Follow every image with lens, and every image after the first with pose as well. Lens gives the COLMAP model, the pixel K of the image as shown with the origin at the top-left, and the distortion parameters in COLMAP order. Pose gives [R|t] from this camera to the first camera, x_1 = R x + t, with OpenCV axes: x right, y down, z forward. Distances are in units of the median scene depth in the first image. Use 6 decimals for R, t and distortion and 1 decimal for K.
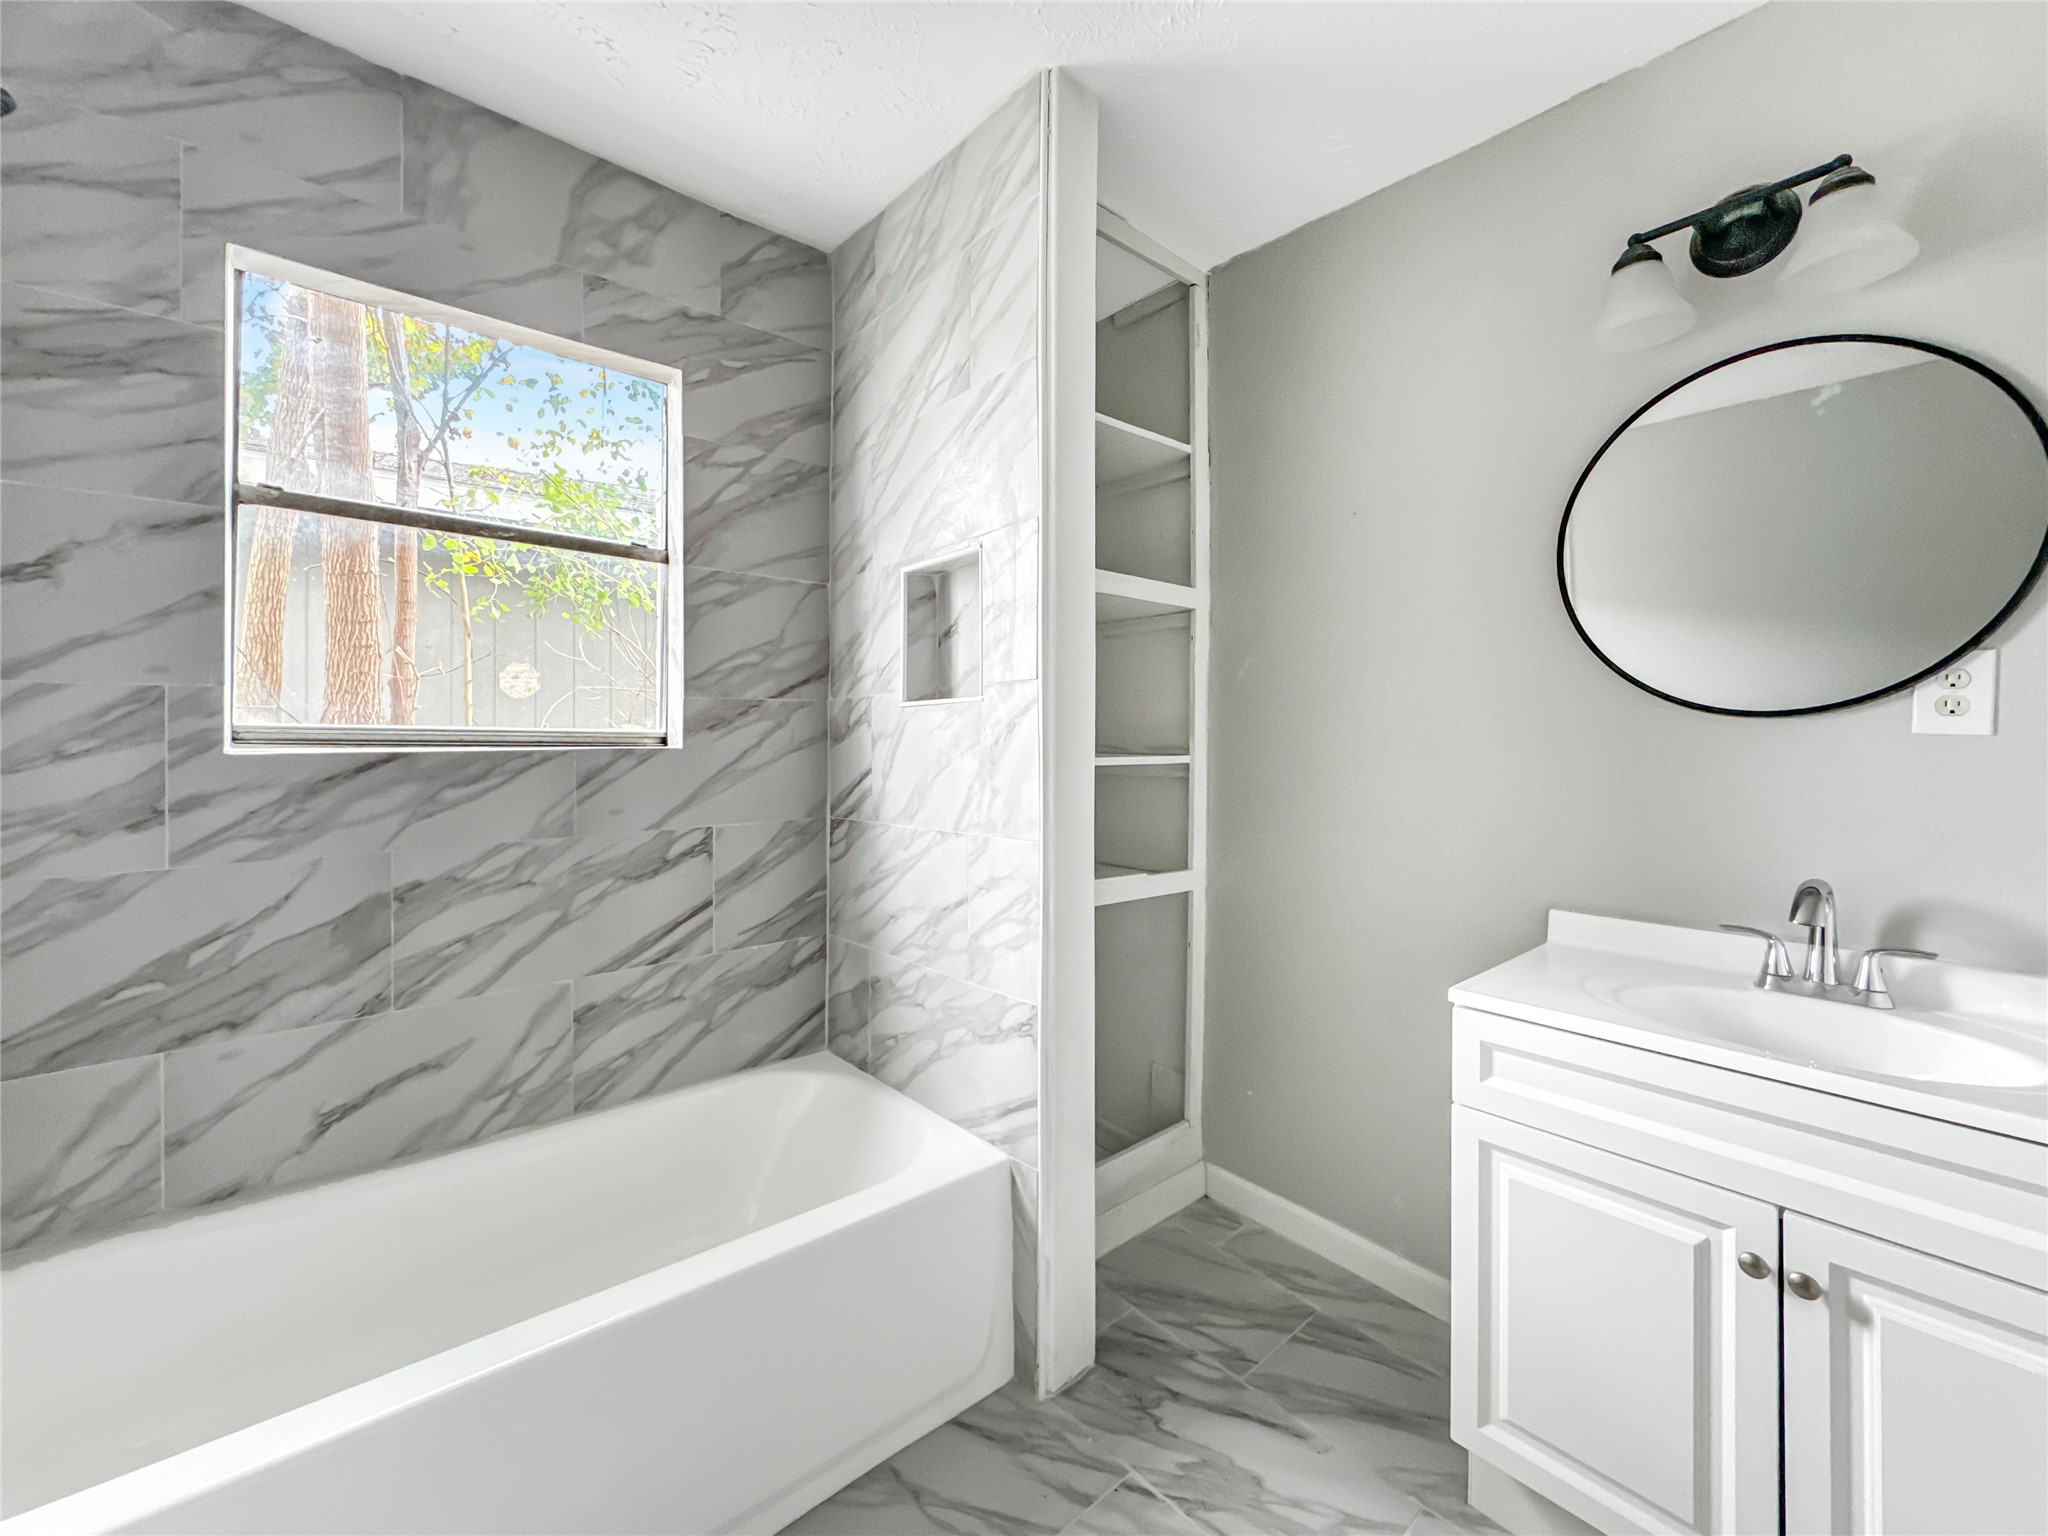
lens RADIAL K [[836.4, 0, 1033.1], [0, 836.4, 729.2], [0, 0, 1]] dist [-0.001301, -0.000140]
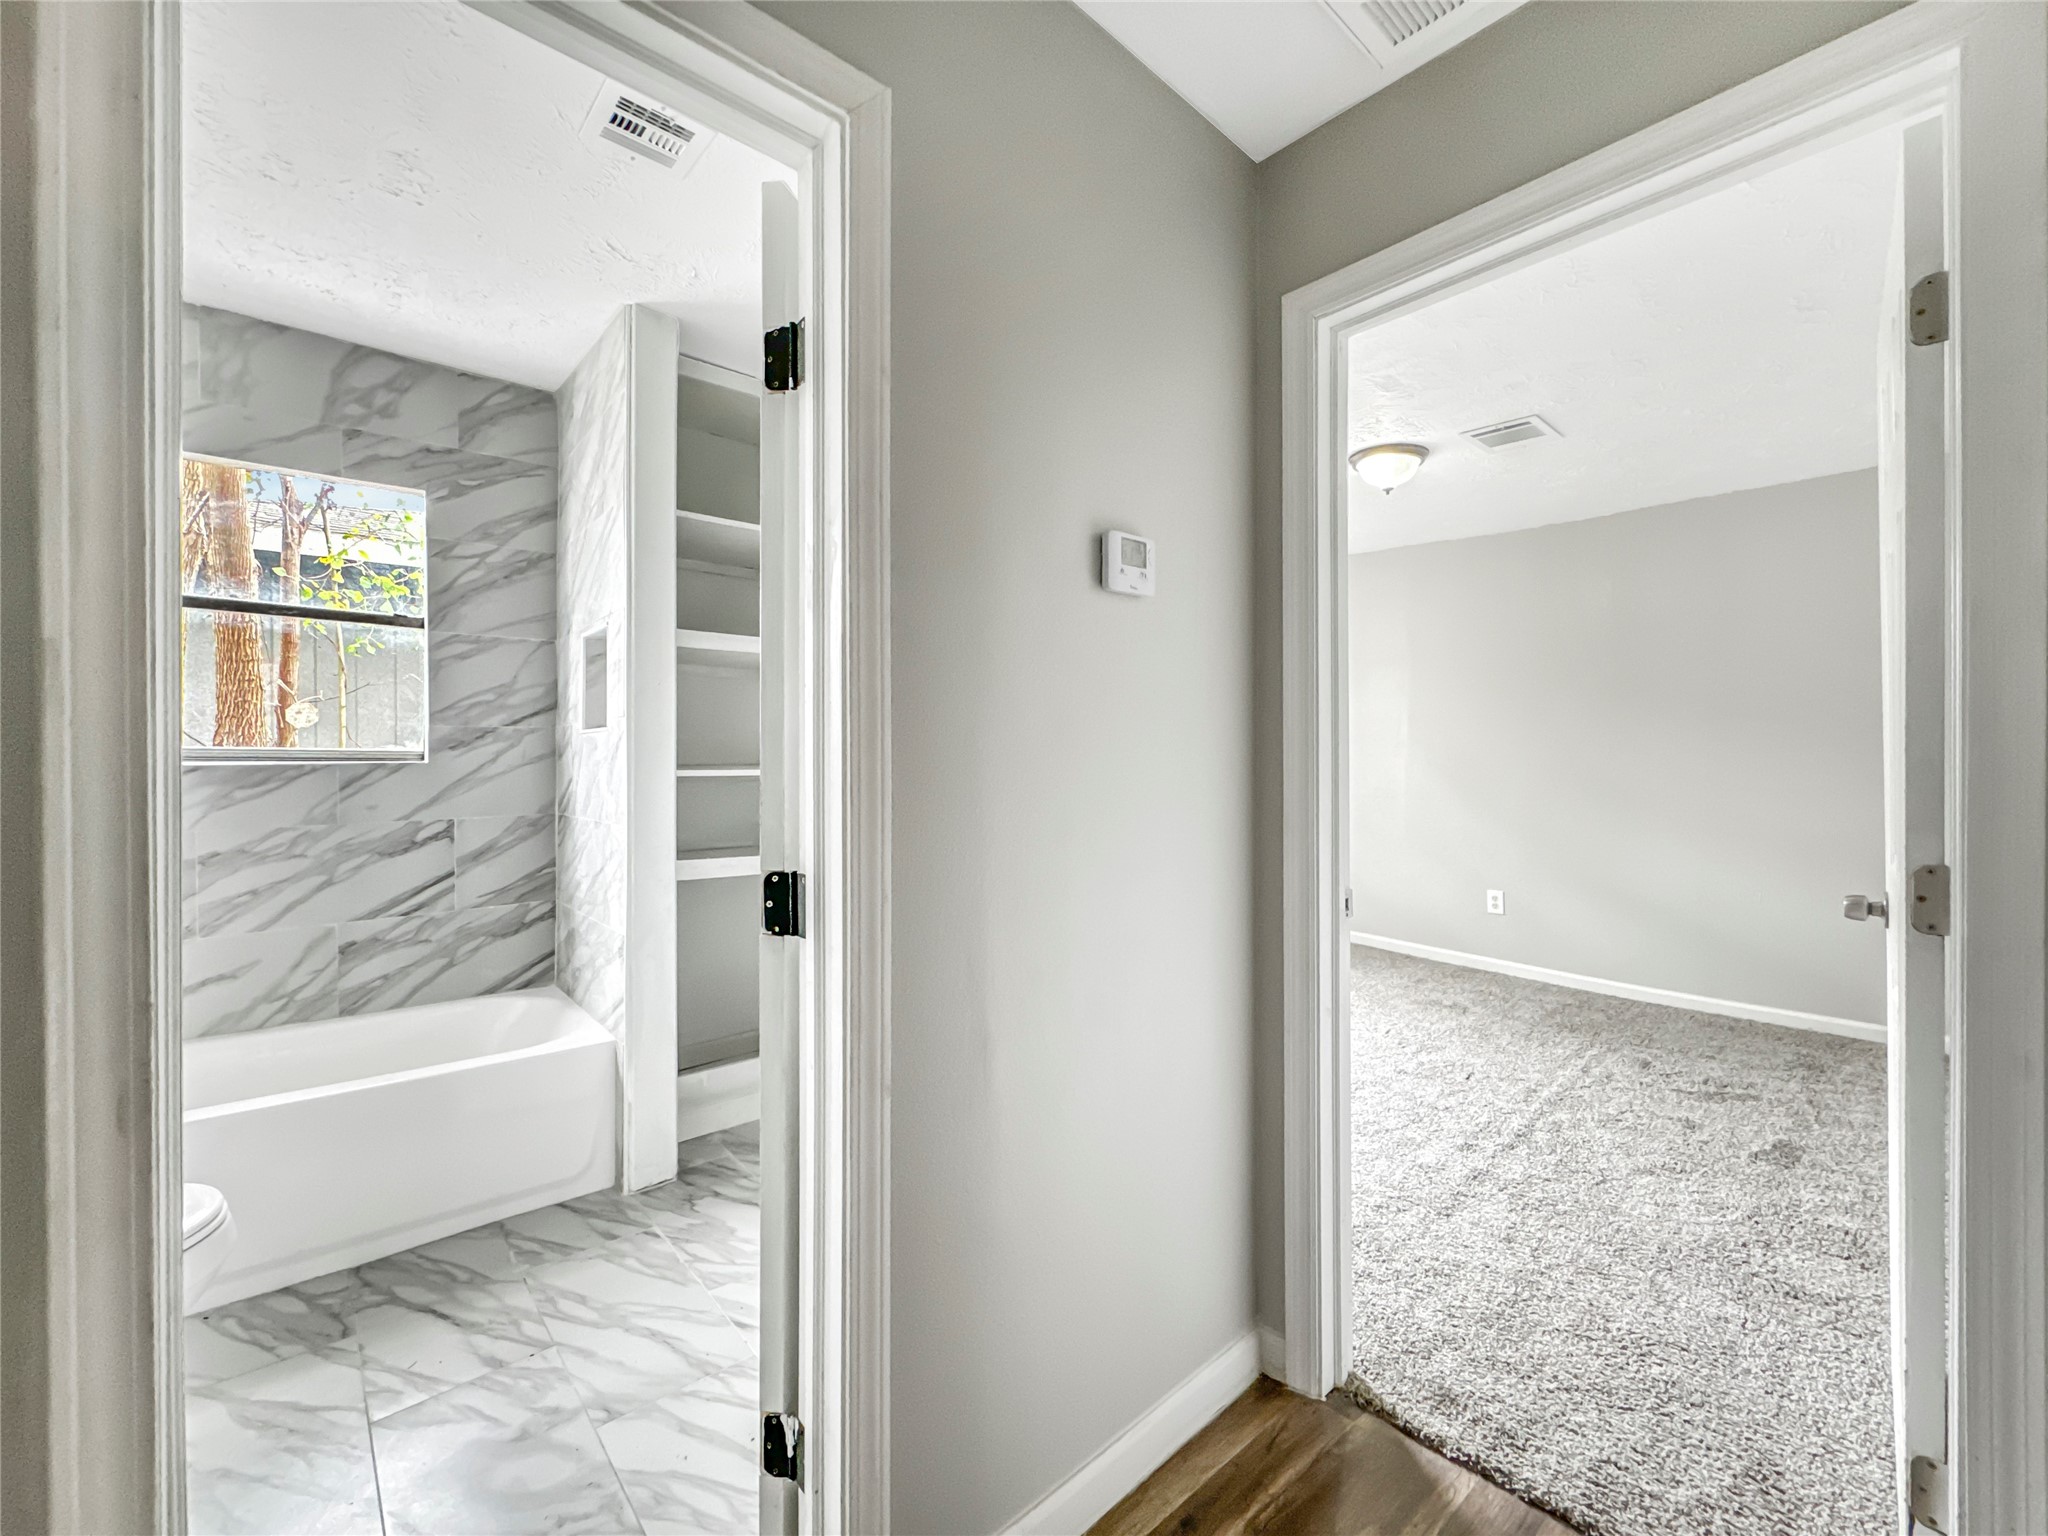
lens RADIAL K [[841.3, 0, 1033.8], [0, 841.3, 754.9], [0, 0, 1]] dist [-0.003417, -0.000341]
pose [[0.999996, 0.001823, -0.002233, 0.606227], [-0.001792, 0.999902, 0.013914, -0.011598], [0.002258, -0.013910, 0.999901, -0.406472]]
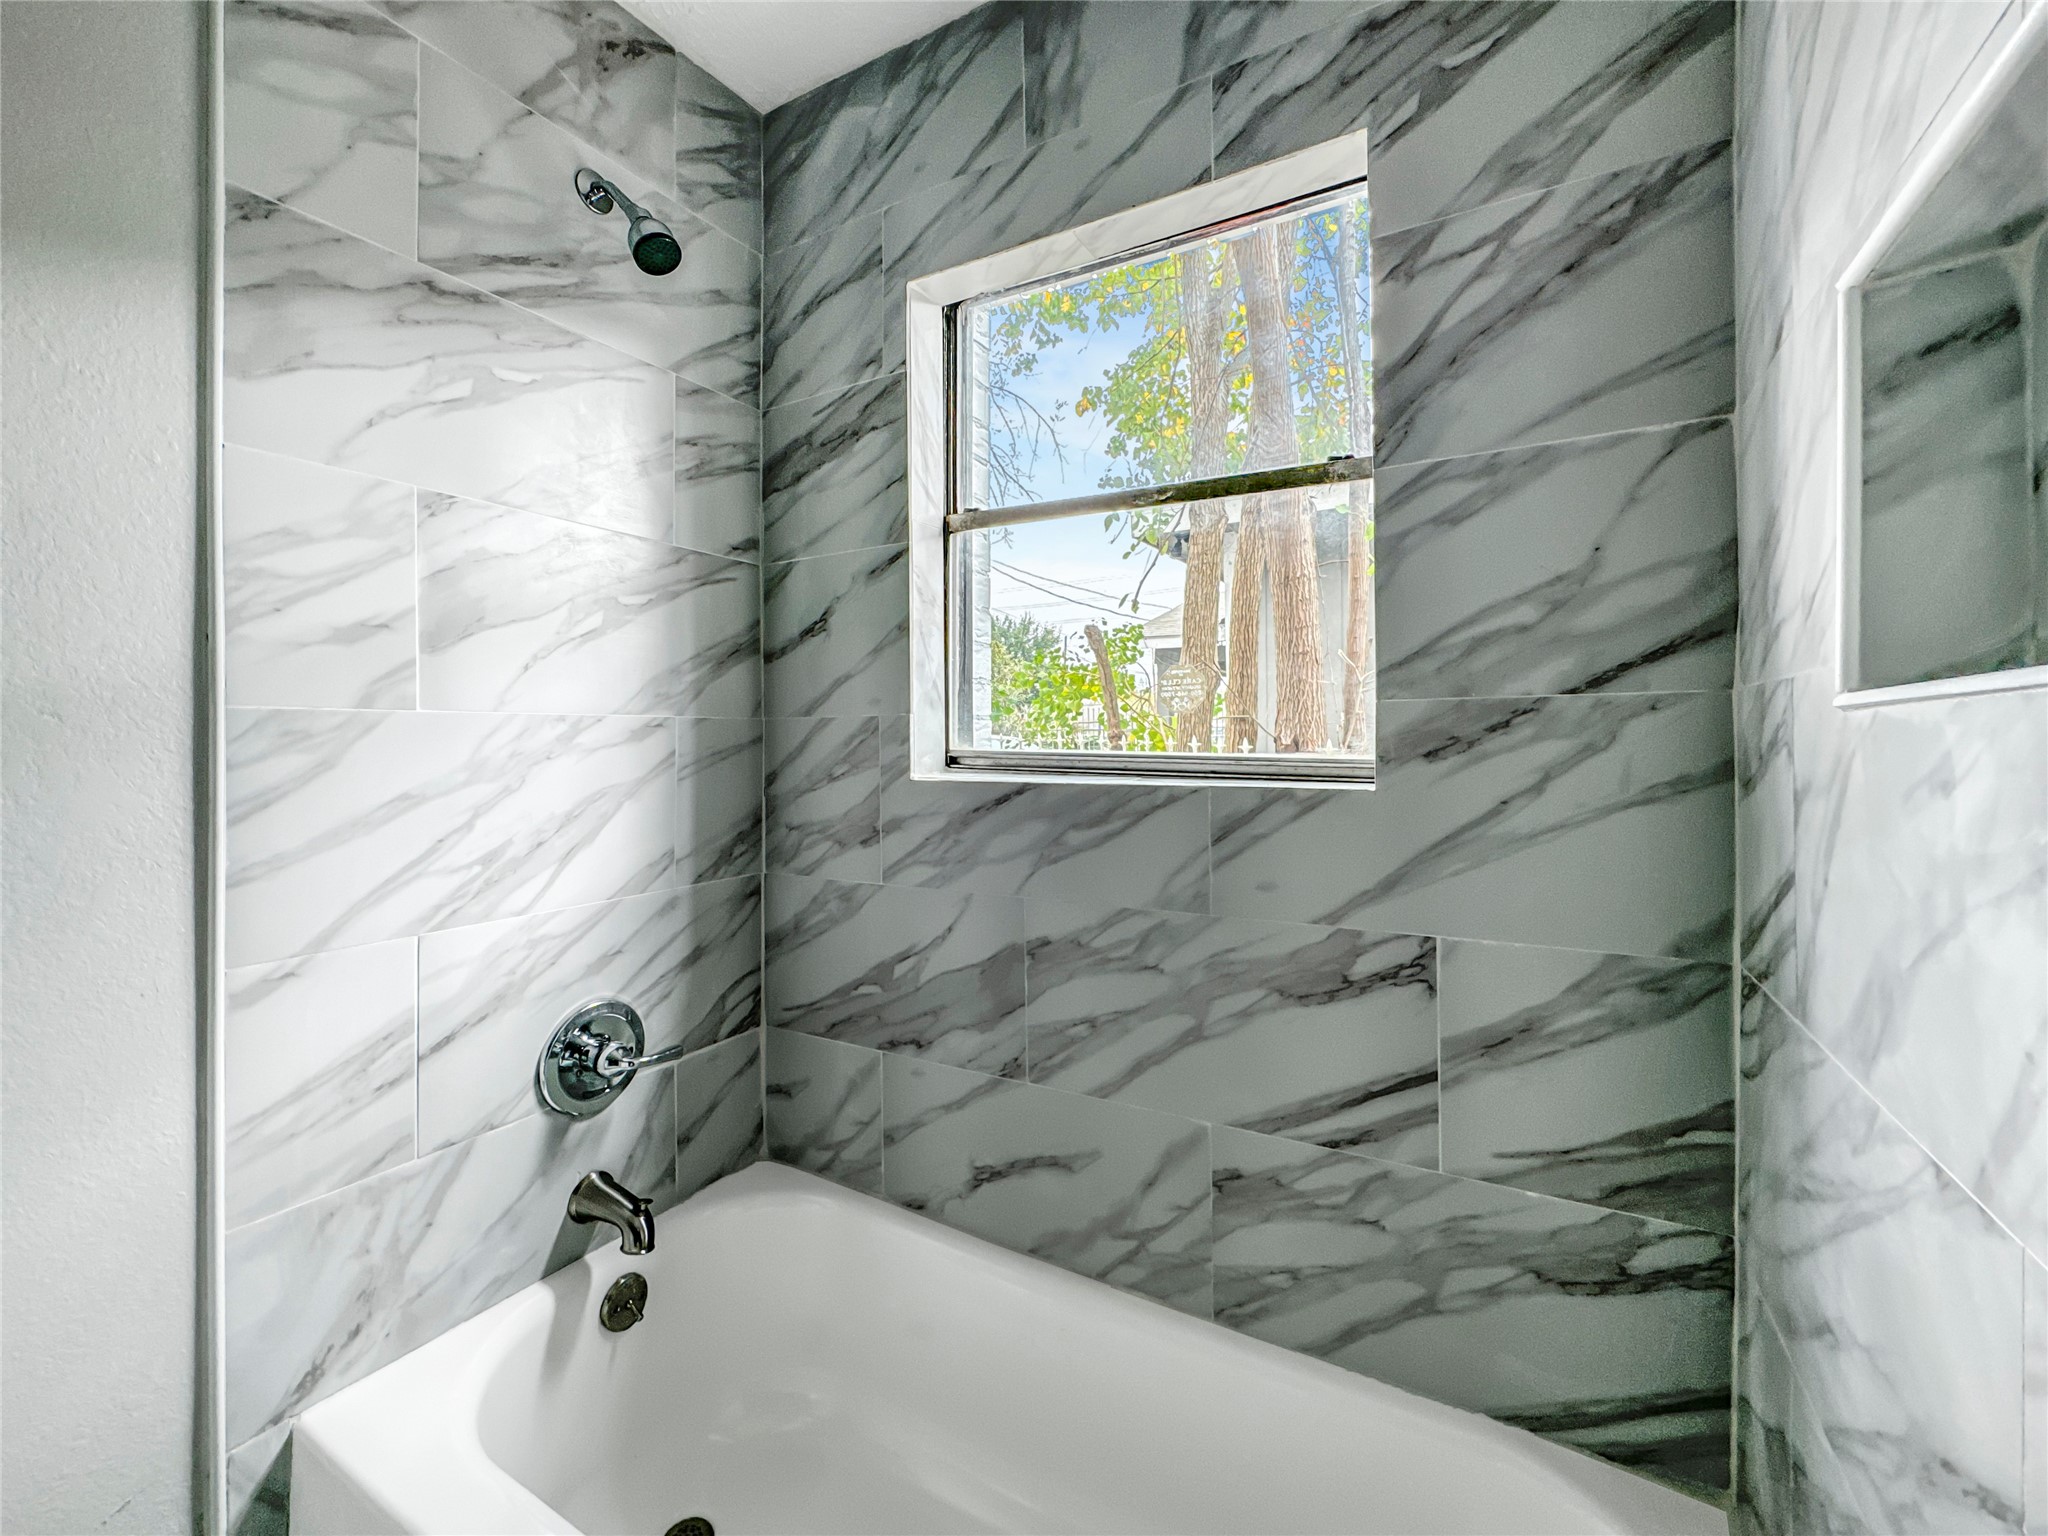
lens RADIAL K [[848.9, 0, 1023.8], [0, 848.9, 735.1], [0, 0, 1]] dist [-0.001452, -0.000015]
pose [[0.321104, 0.000506, -0.947044, 0.053098], [0.014907, 0.999873, 0.005588, -0.022256], [0.946927, -0.015912, 0.321056, 0.597236]]
